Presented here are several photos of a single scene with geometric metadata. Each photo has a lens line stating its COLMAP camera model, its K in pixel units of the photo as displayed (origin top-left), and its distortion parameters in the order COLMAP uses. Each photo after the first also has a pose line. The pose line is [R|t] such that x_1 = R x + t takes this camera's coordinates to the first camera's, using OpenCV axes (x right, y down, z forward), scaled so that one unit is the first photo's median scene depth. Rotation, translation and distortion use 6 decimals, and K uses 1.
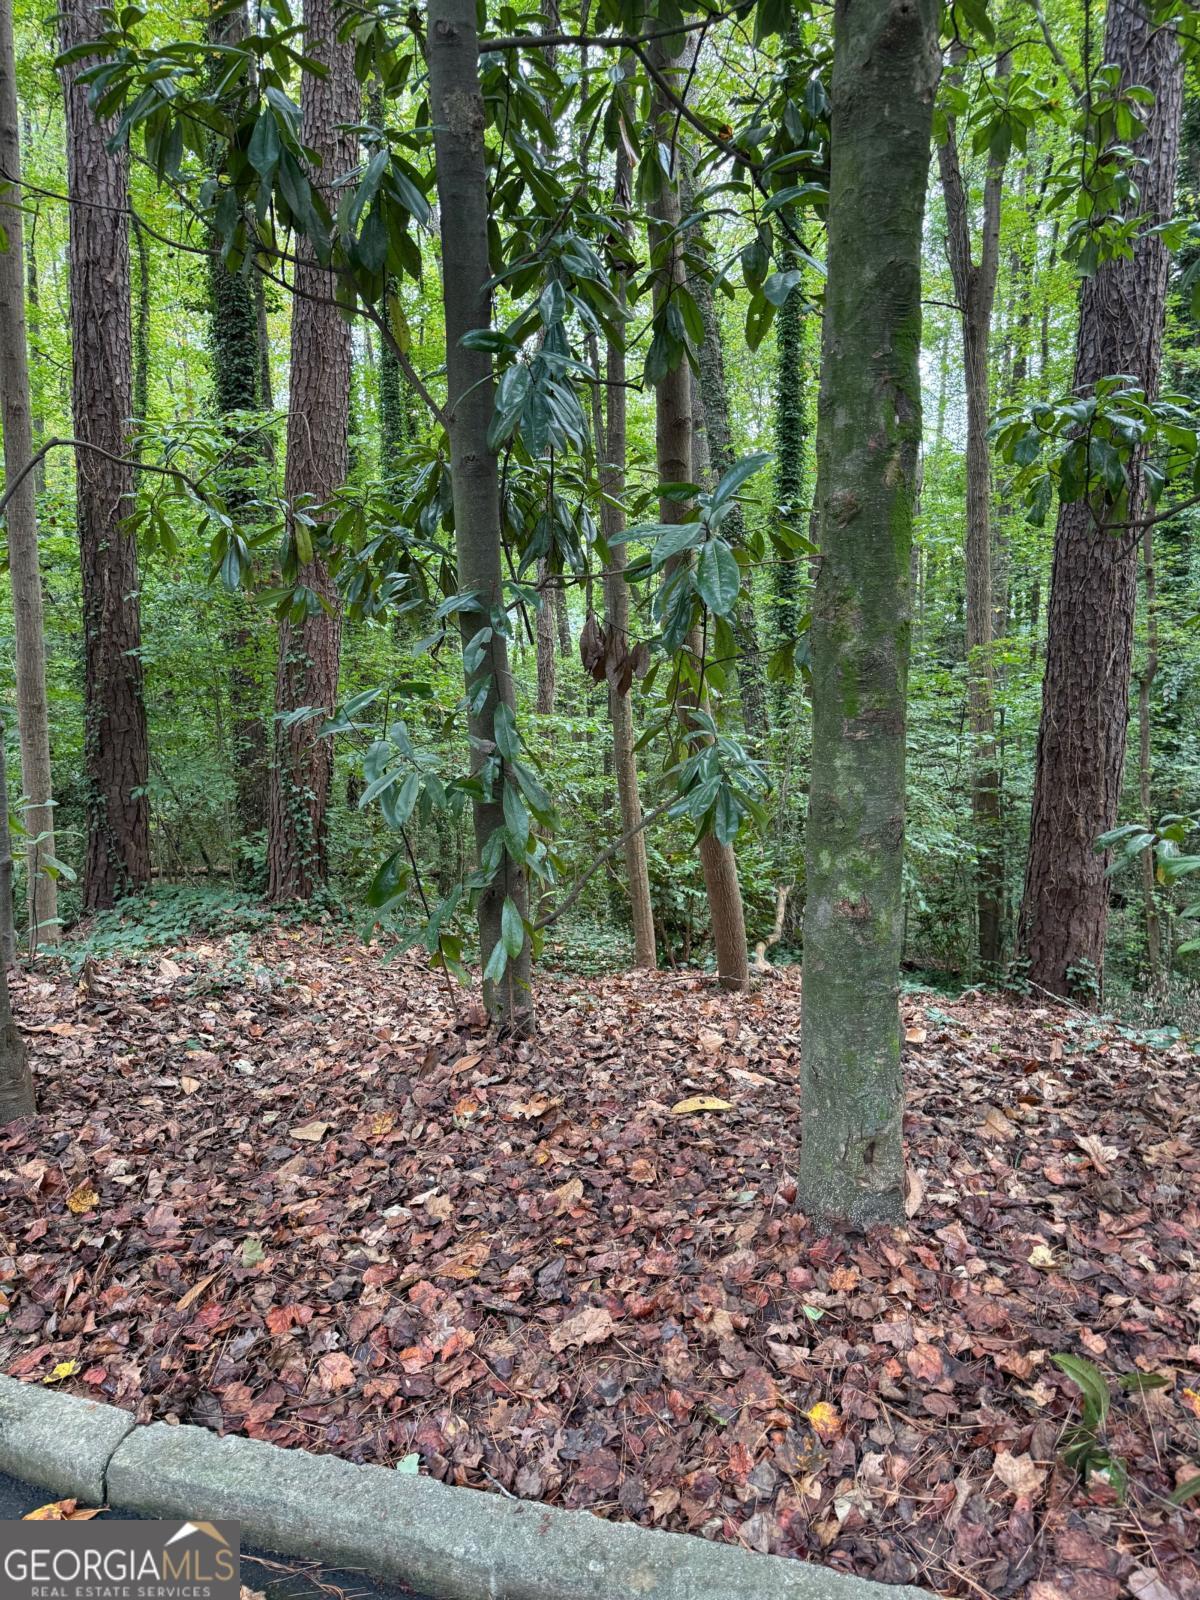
lens RADIAL K [[1113.7, 0, 633.3], [0, 1113.7, 805.4], [0, 0, 1]] dist [0.051066, -0.069444]
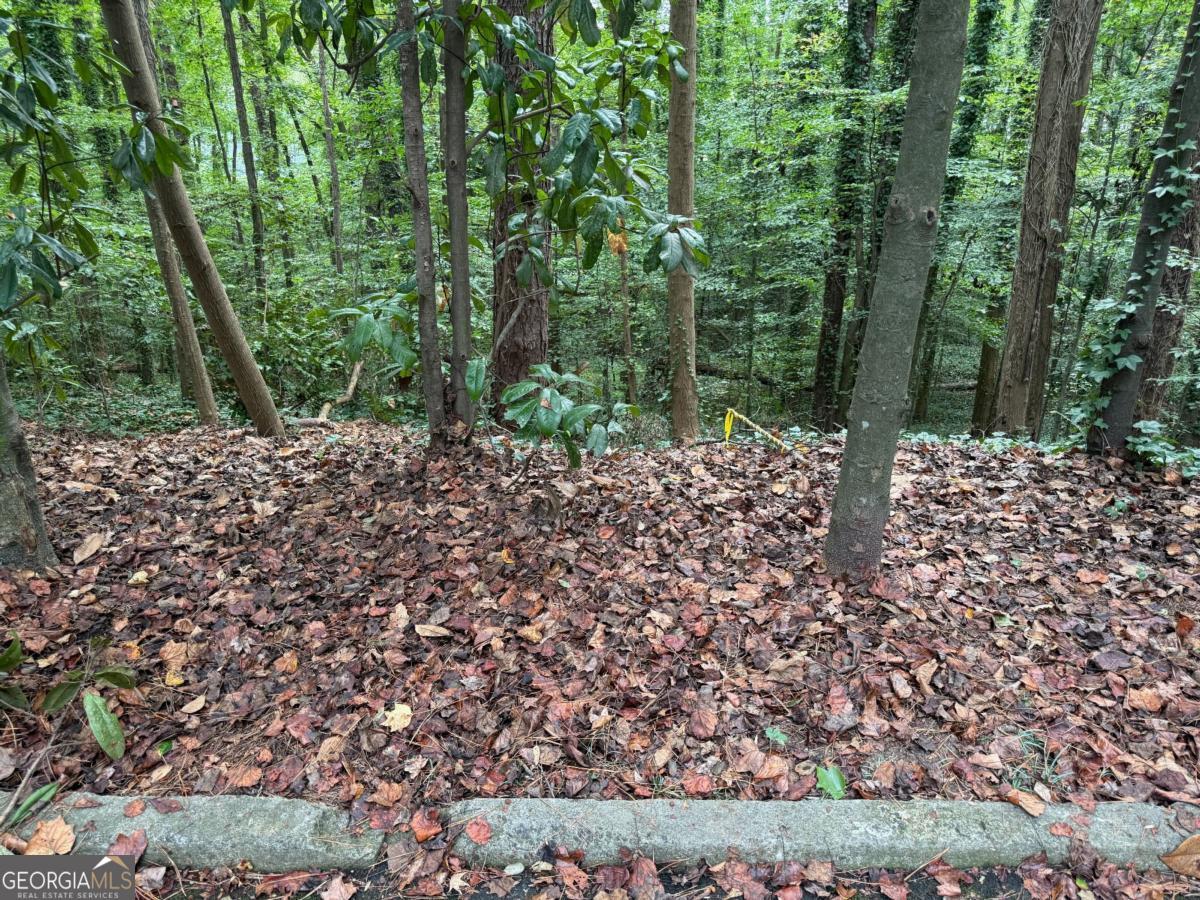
lens RADIAL K [[835.3, 0, 597.2], [0, 835.3, 448.7], [0, 0, 1]] dist [0.051066, -0.069444]
pose [[0.964599, -0.069371, 0.254433, 0.482464], [0.025855, 0.985011, 0.170542, 0.047146], [-0.262450, -0.157927, 0.951934, -0.122755]]
